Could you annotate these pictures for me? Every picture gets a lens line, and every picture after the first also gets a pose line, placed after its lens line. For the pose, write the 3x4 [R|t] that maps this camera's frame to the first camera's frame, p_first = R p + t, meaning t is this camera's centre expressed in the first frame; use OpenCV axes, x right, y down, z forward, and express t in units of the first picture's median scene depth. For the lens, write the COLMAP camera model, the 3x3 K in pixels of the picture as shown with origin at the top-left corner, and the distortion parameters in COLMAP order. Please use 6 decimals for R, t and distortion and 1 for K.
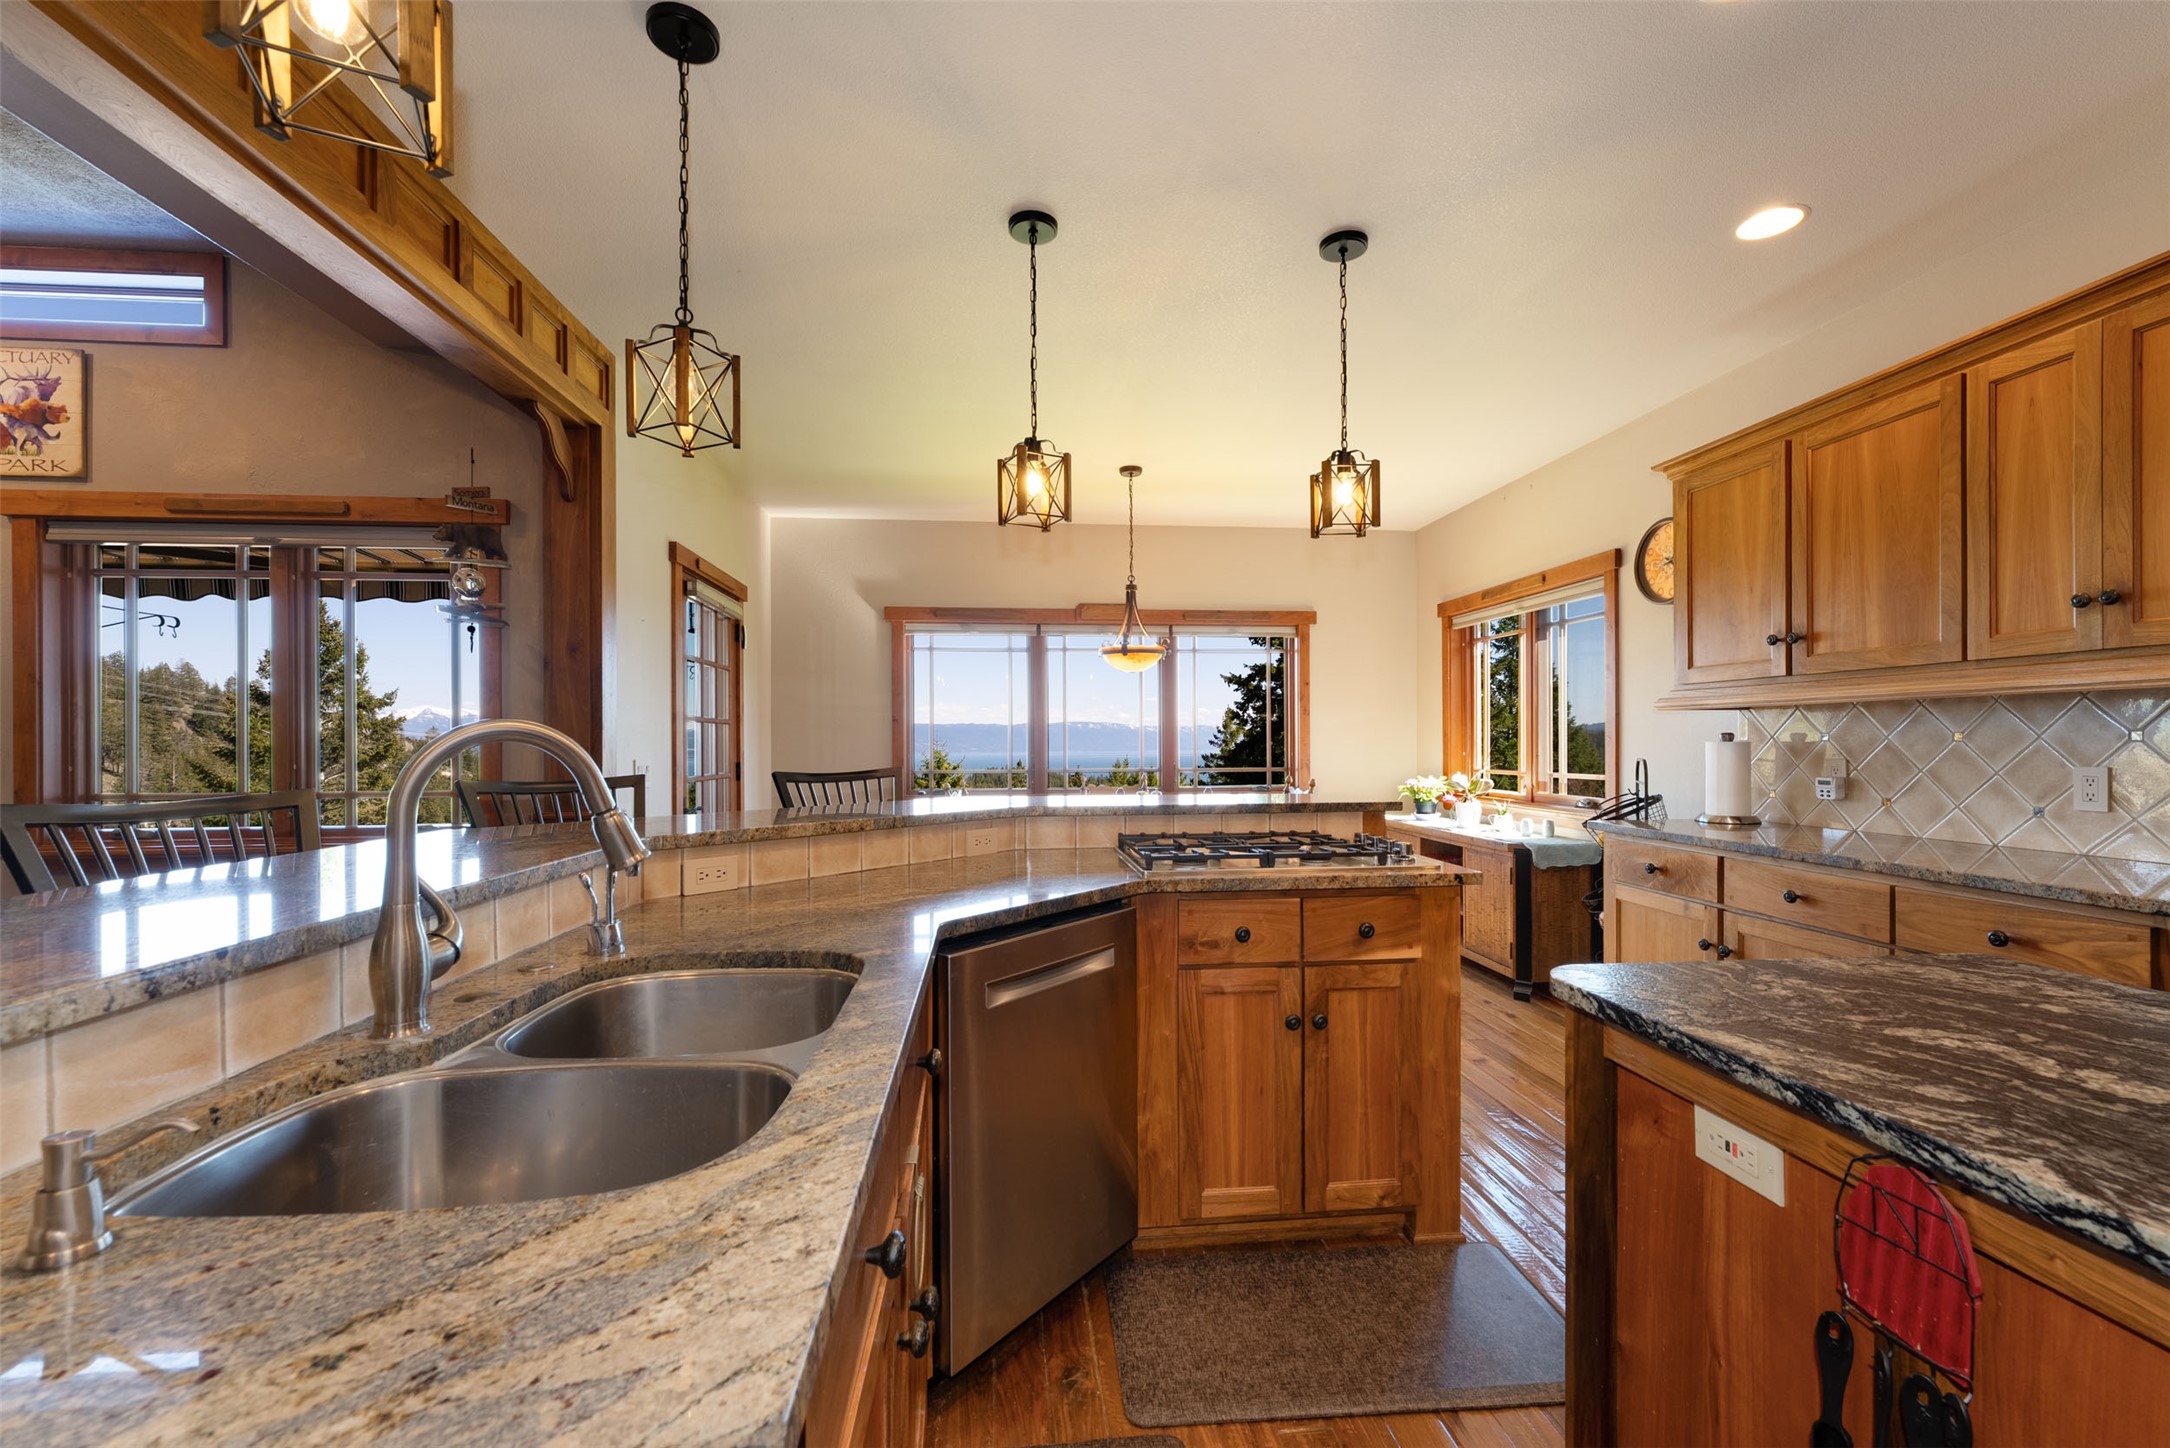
lens RADIAL K [[882.4, 0, 1086.7], [0, 882.4, 743.4], [0, 0, 1]] dist [-0.002547, 0.000032]
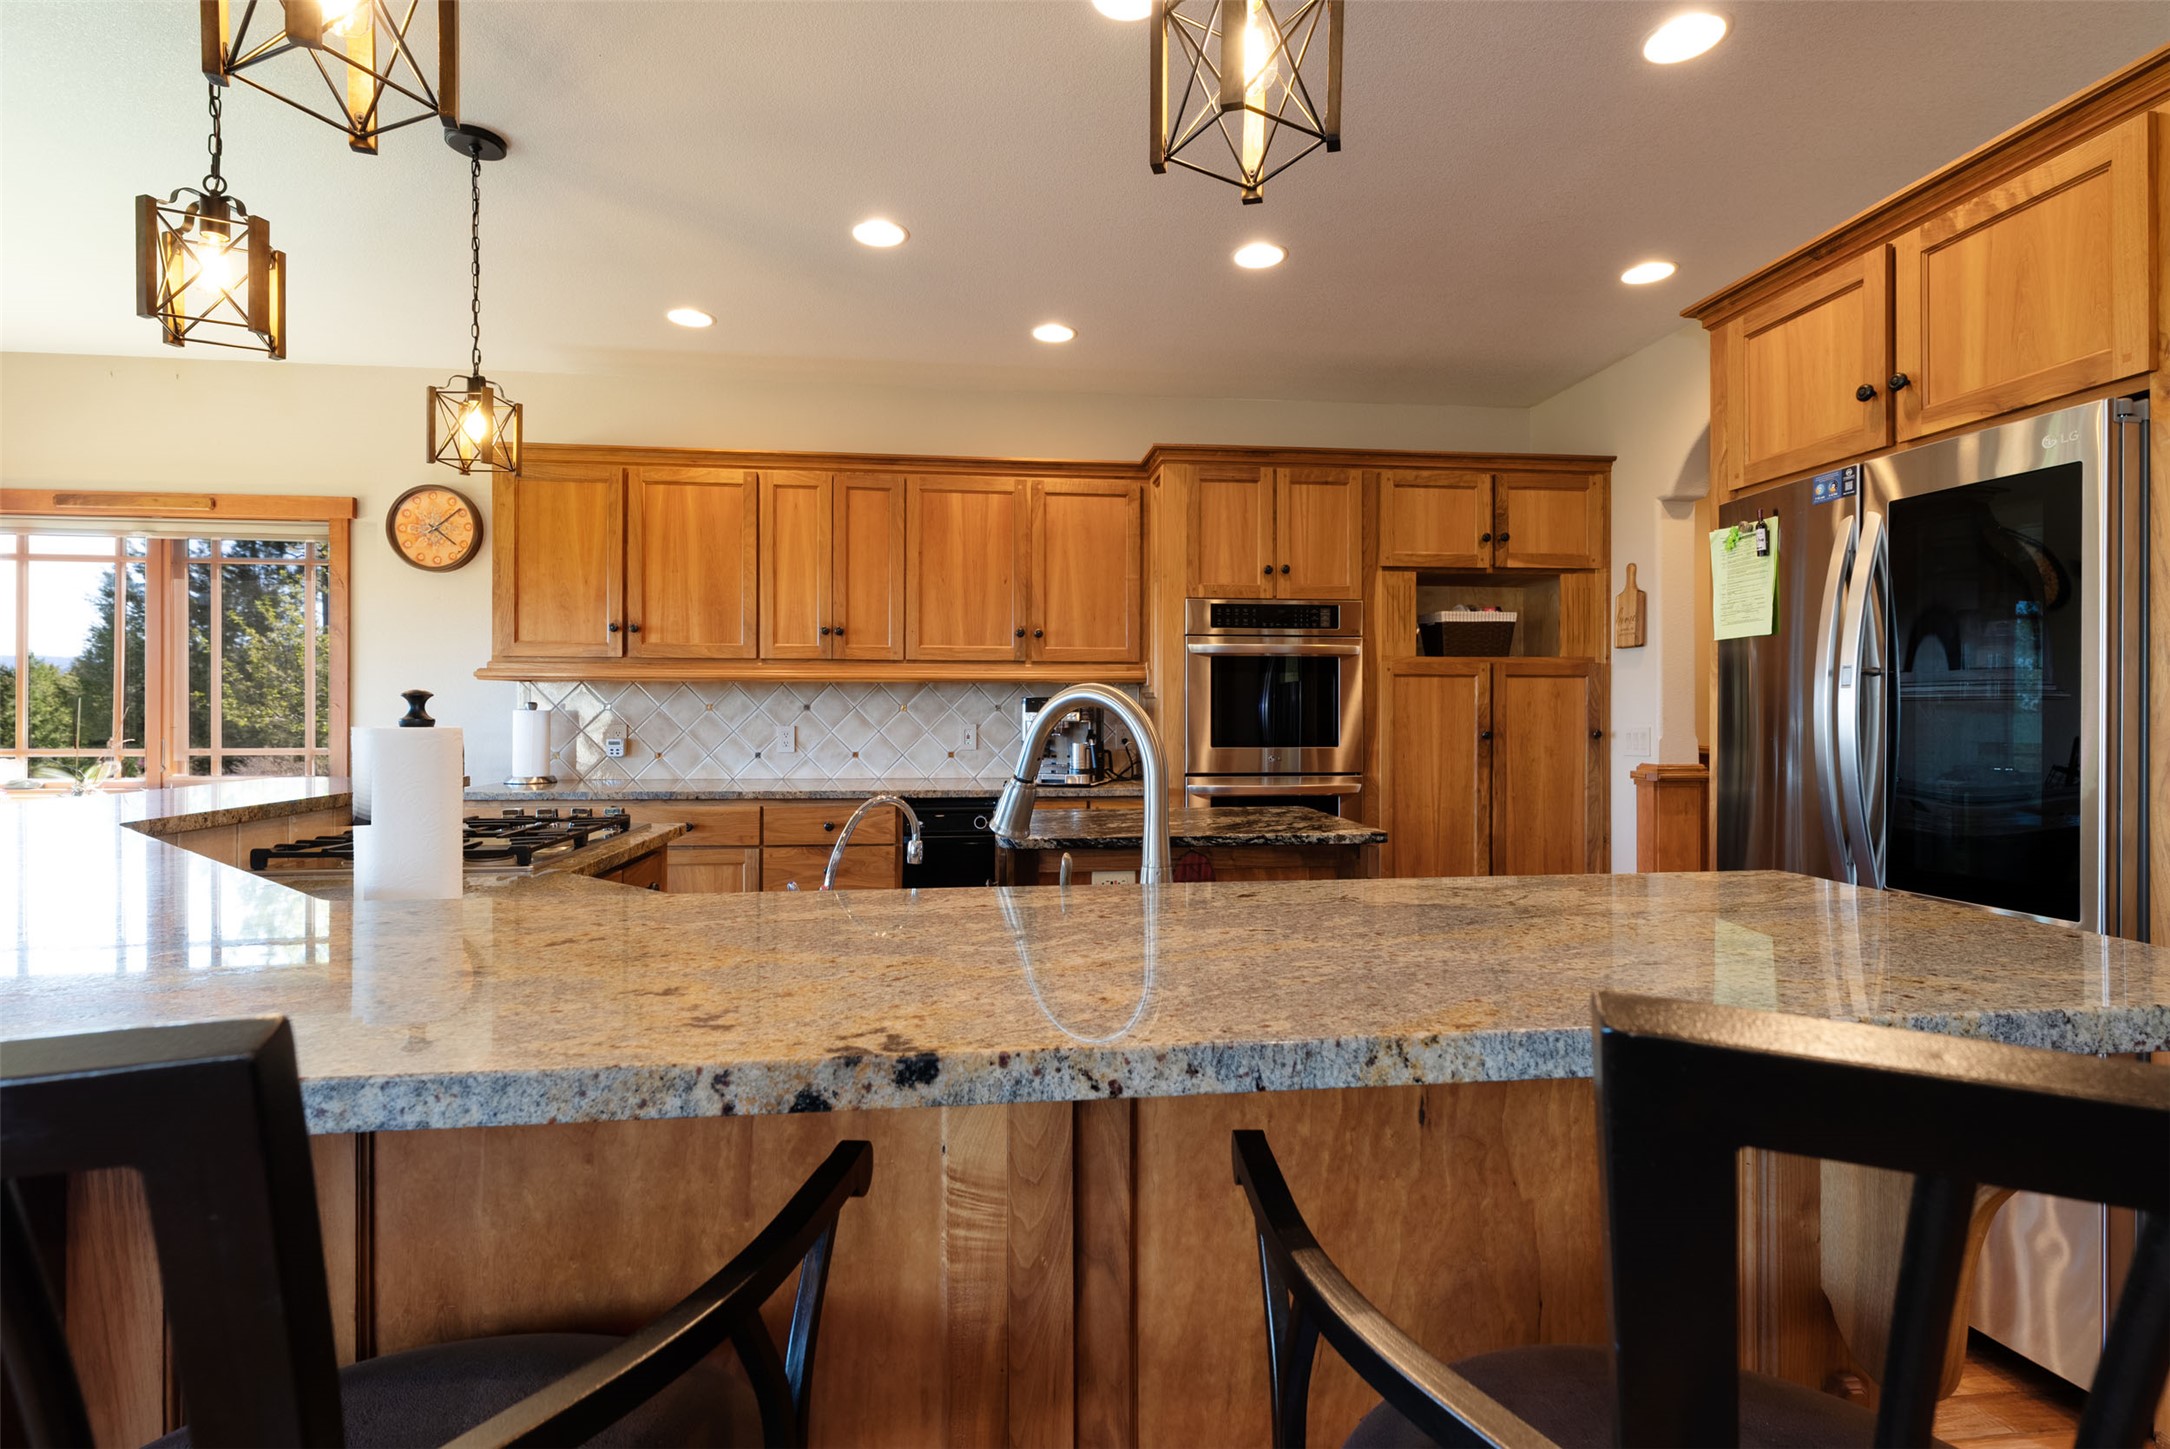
lens RADIAL K [[1044.7, 0, 1072.9], [0, 1044.7, 707.8], [0, 0, 1]] dist [-0.001182, -0.000351]
pose [[-0.013366, 0.005976, 0.999893, -0.761652], [-0.000979, 0.999982, -0.005989, 0.002922], [-0.999910, -0.001059, -0.013360, 0.424644]]
